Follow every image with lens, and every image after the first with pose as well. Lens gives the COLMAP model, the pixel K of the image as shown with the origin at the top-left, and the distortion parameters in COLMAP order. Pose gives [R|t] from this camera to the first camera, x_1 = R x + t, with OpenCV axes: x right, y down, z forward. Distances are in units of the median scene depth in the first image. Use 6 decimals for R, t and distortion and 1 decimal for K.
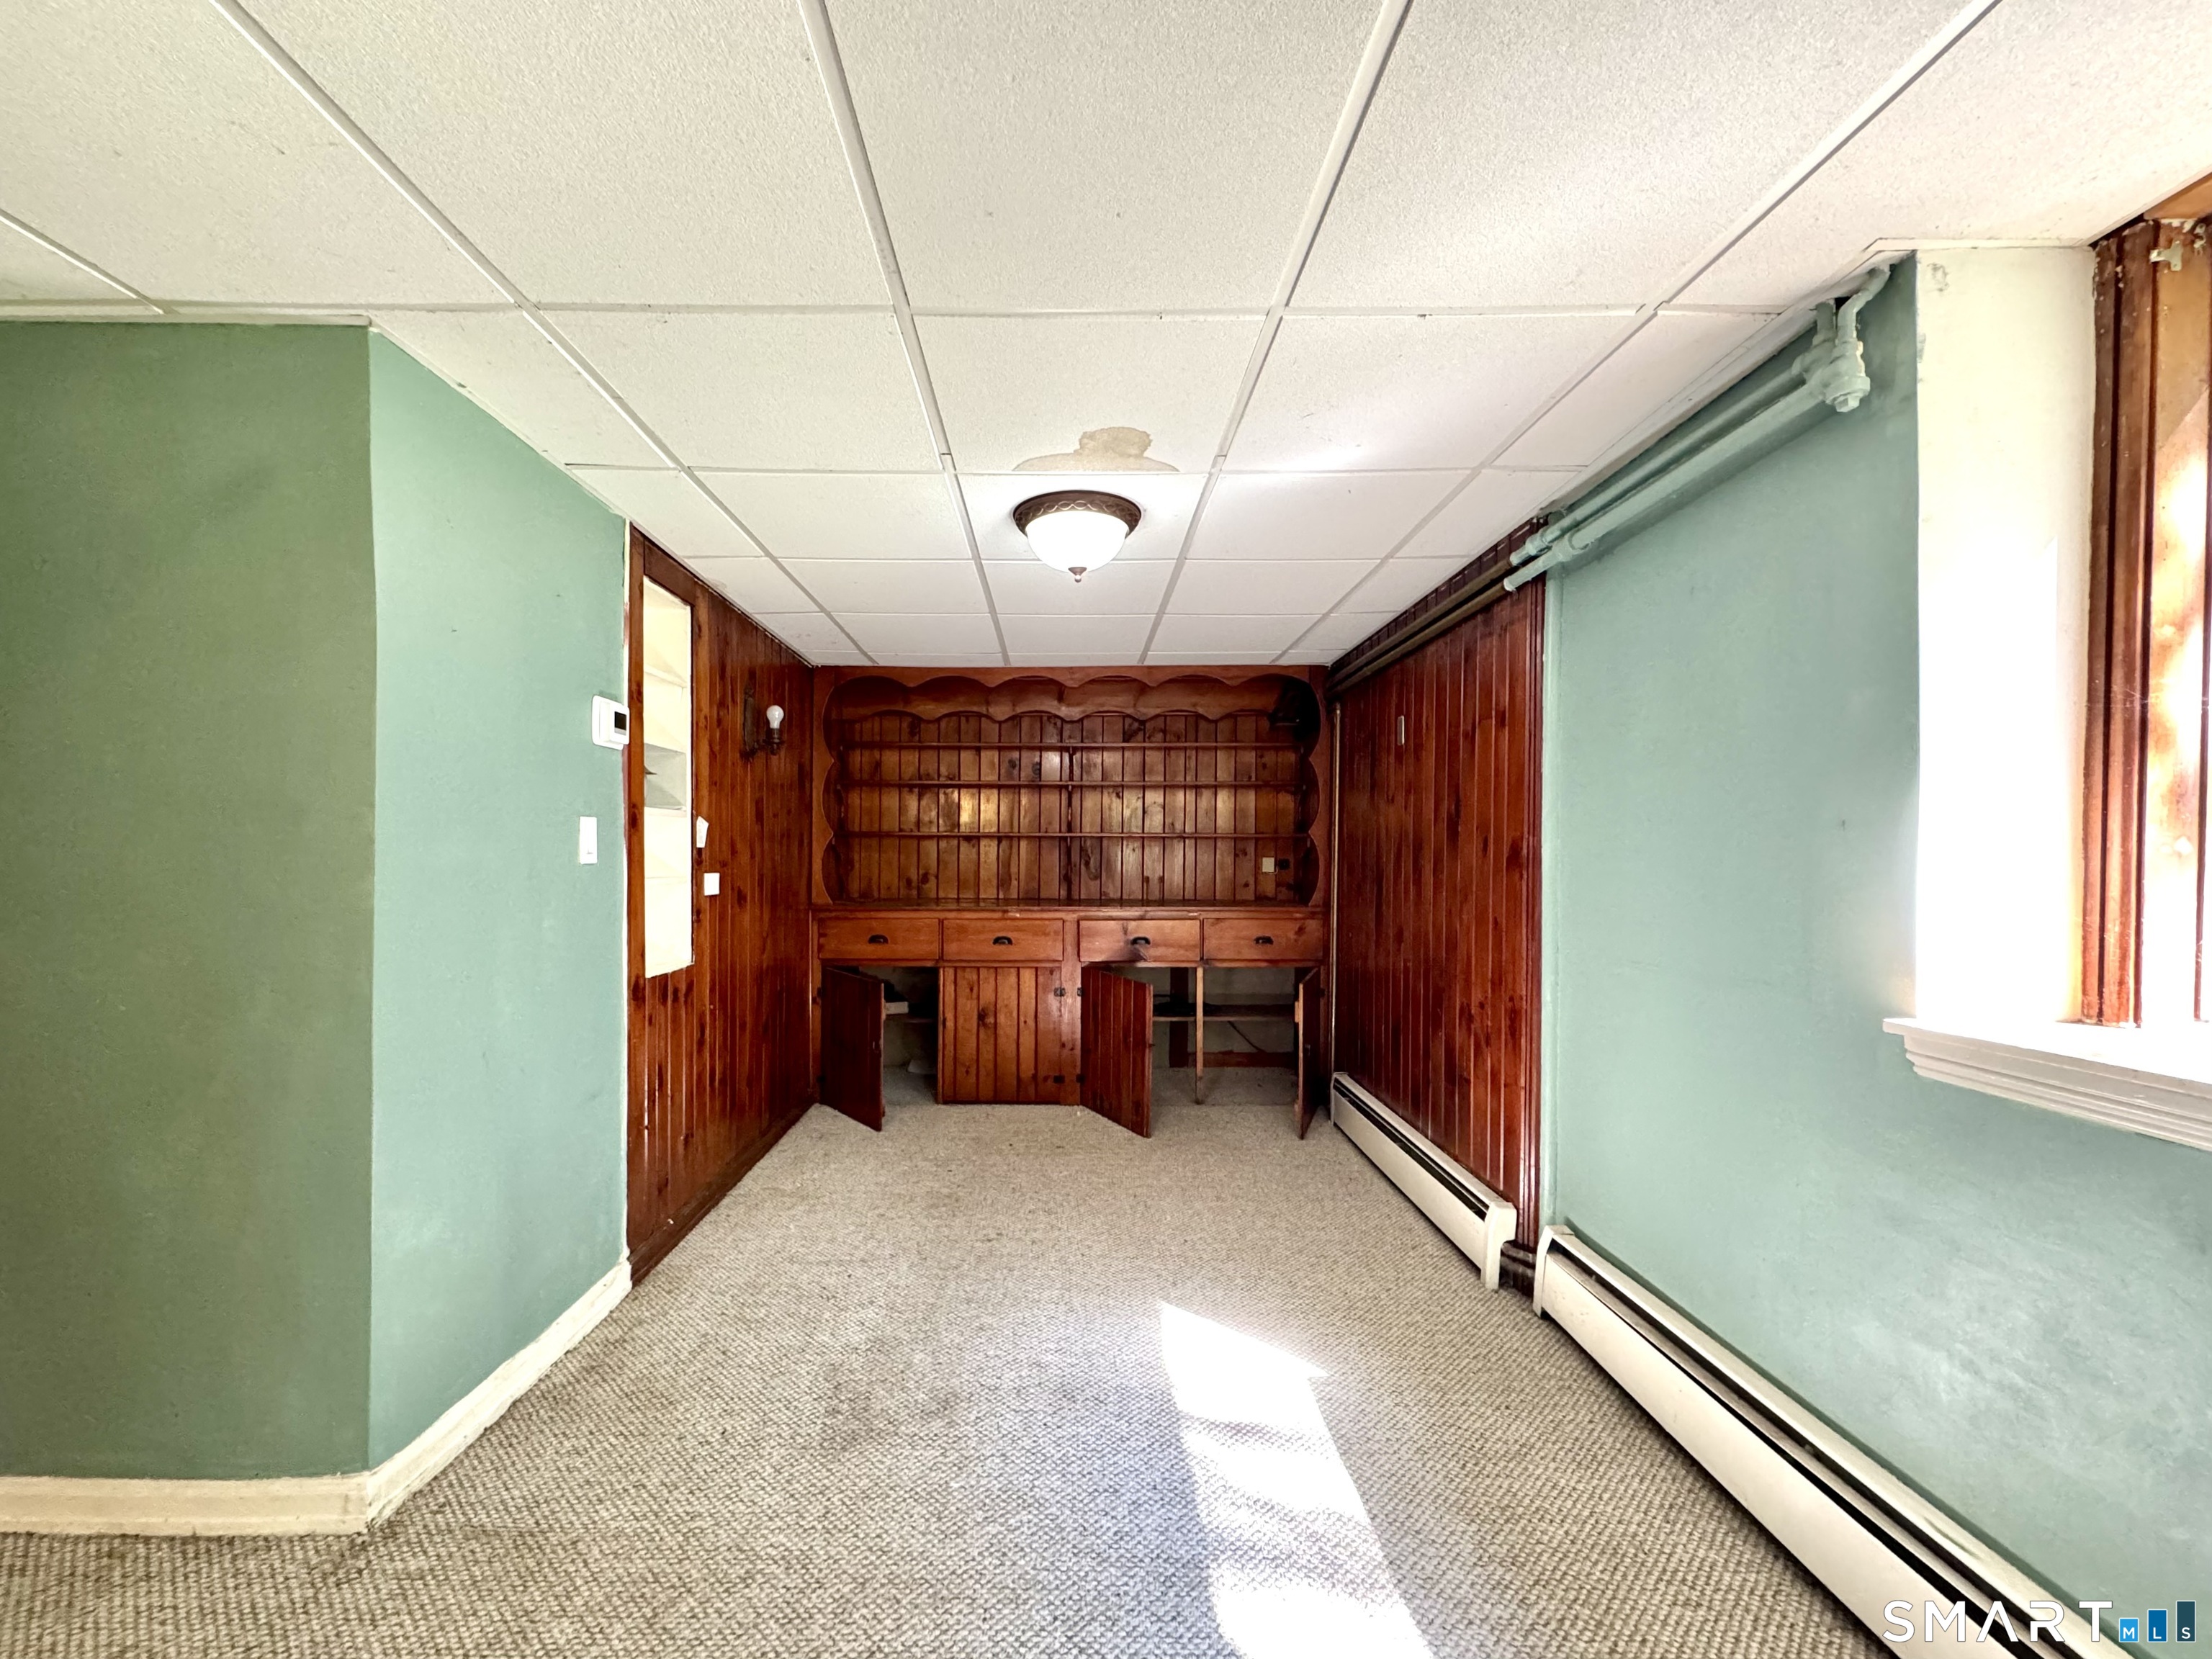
lens RADIAL K [[922.1, 0, 1118.9], [0, 922.1, 865.6], [0, 0, 1]] dist [-0.004037, 0.001678]
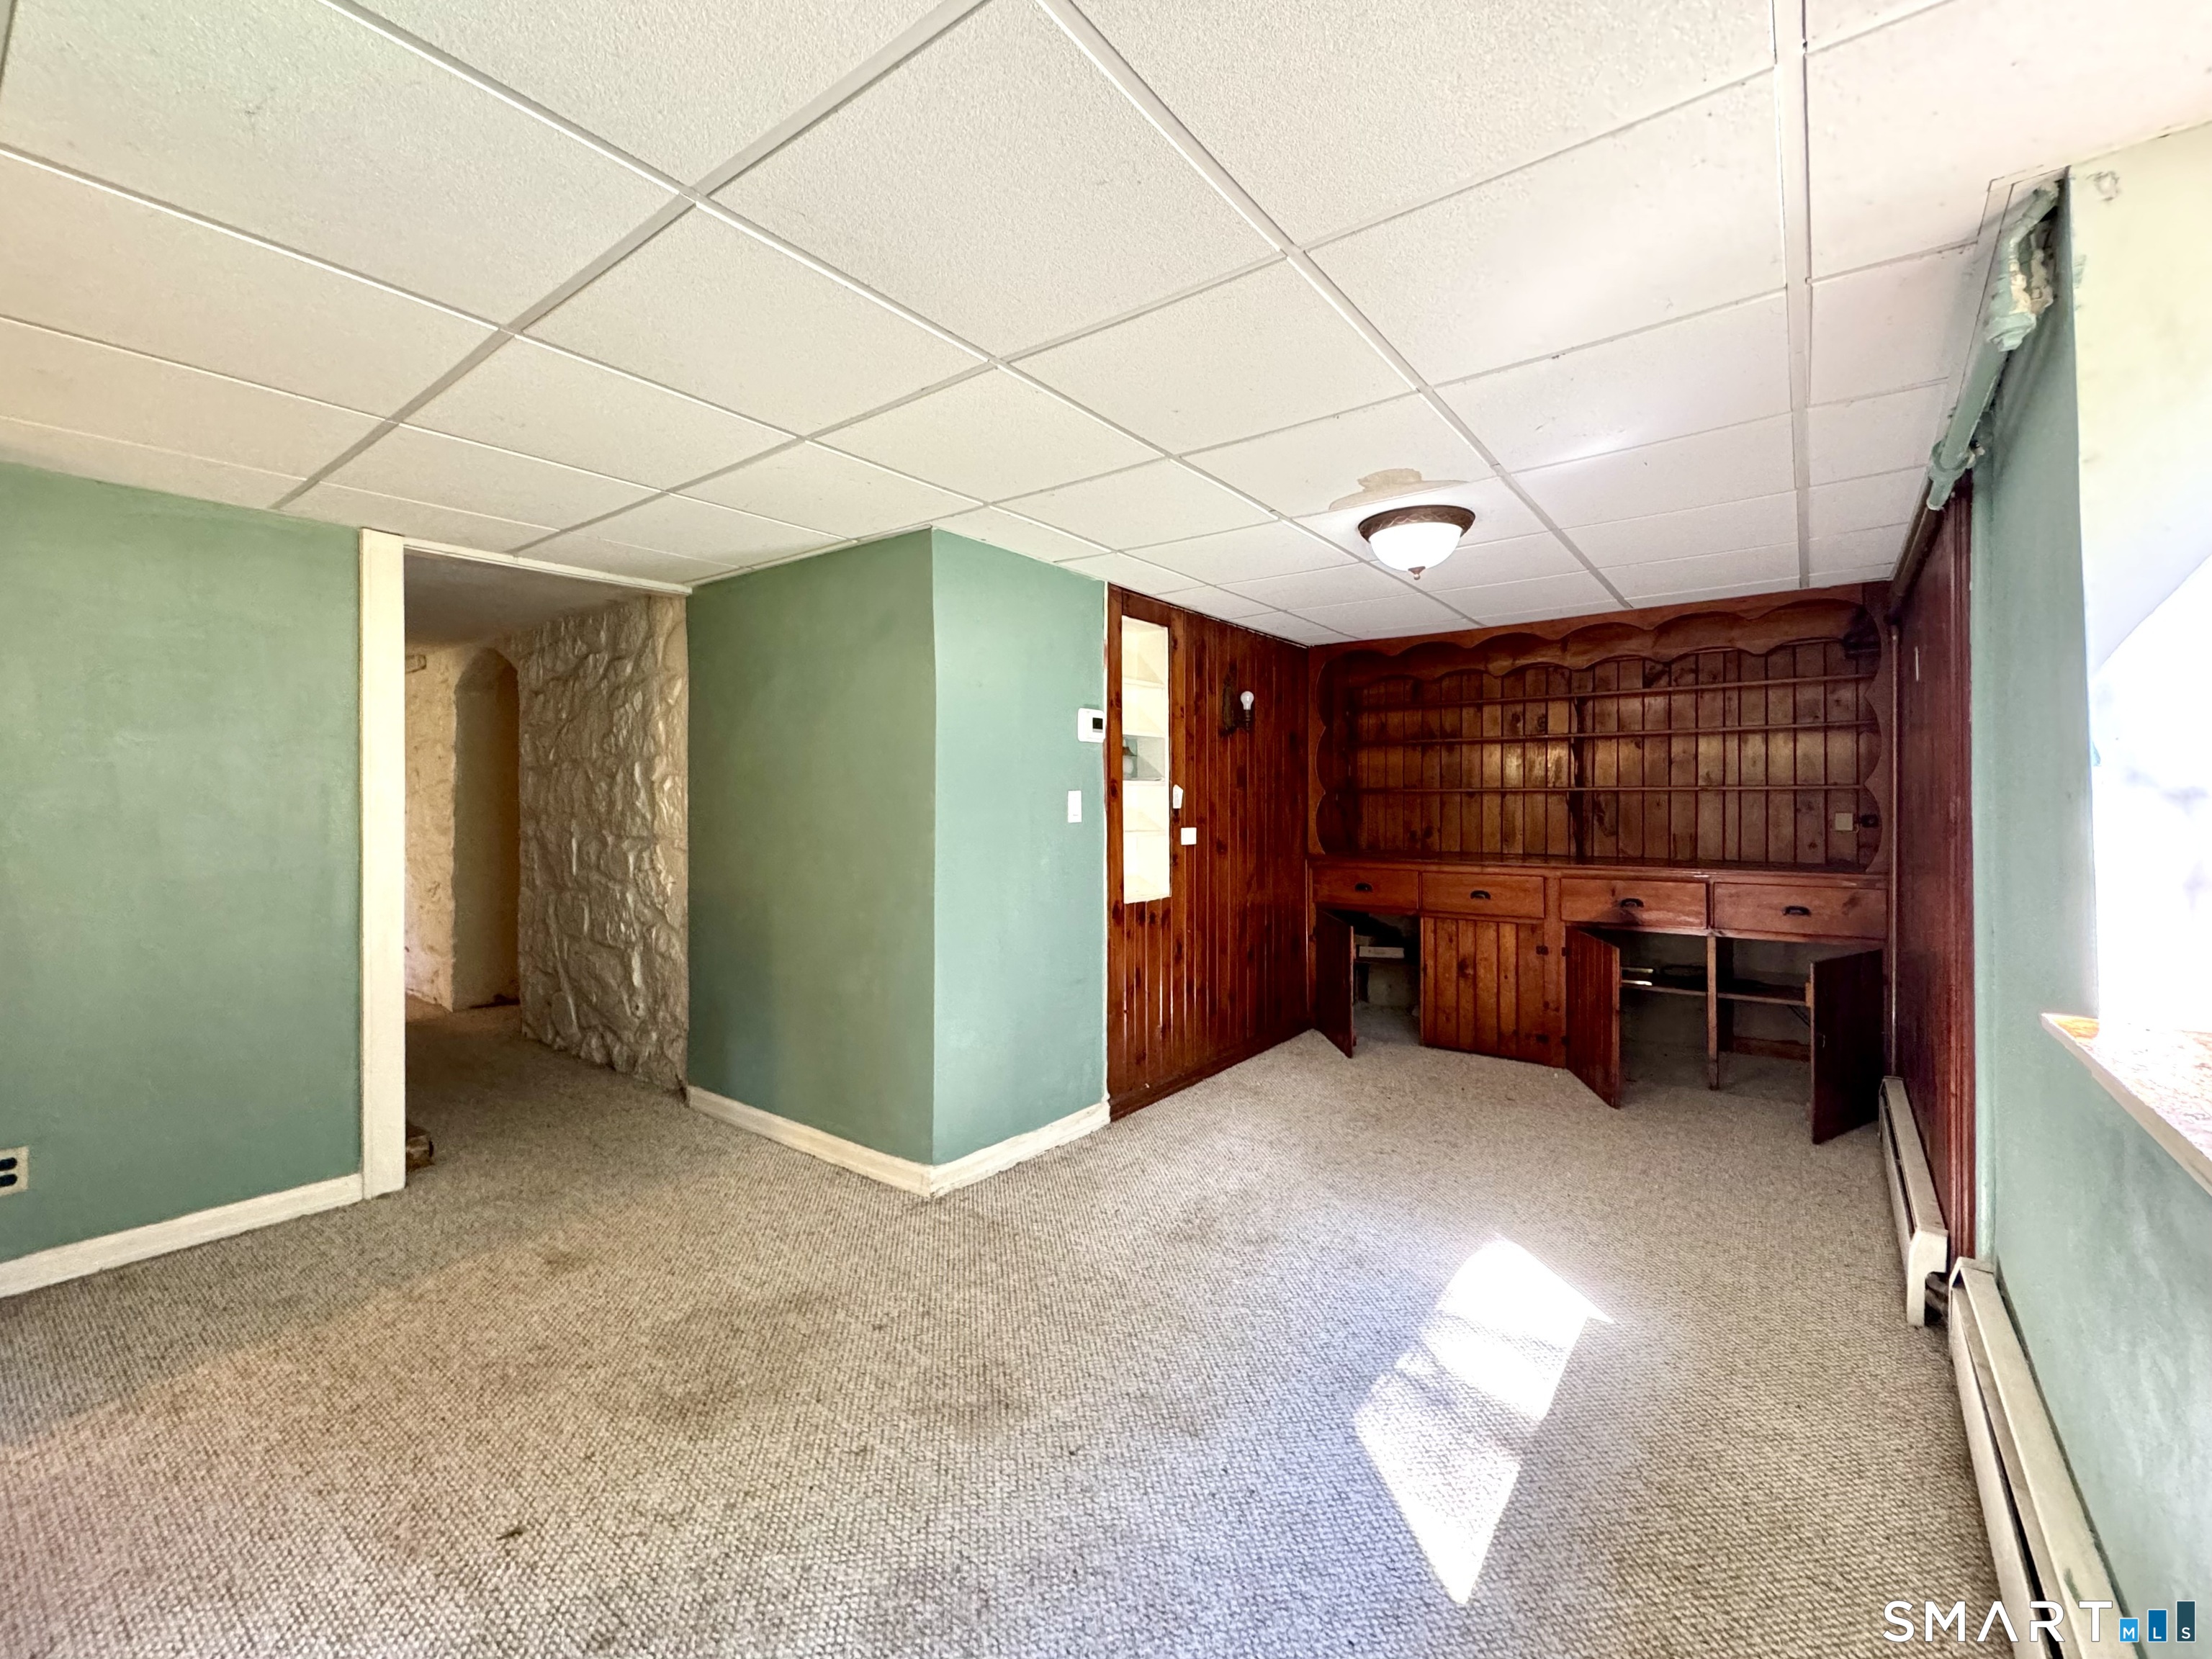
lens RADIAL K [[922.1, 0, 1113.1], [0, 922.1, 814.7], [0, 0, 1]] dist [-0.004037, 0.001678]
pose [[0.805003, 0.003170, -0.593263, 0.251169], [-0.003235, 0.999994, 0.000955, -0.011928], [0.593262, 0.001150, 0.805008, -0.110494]]
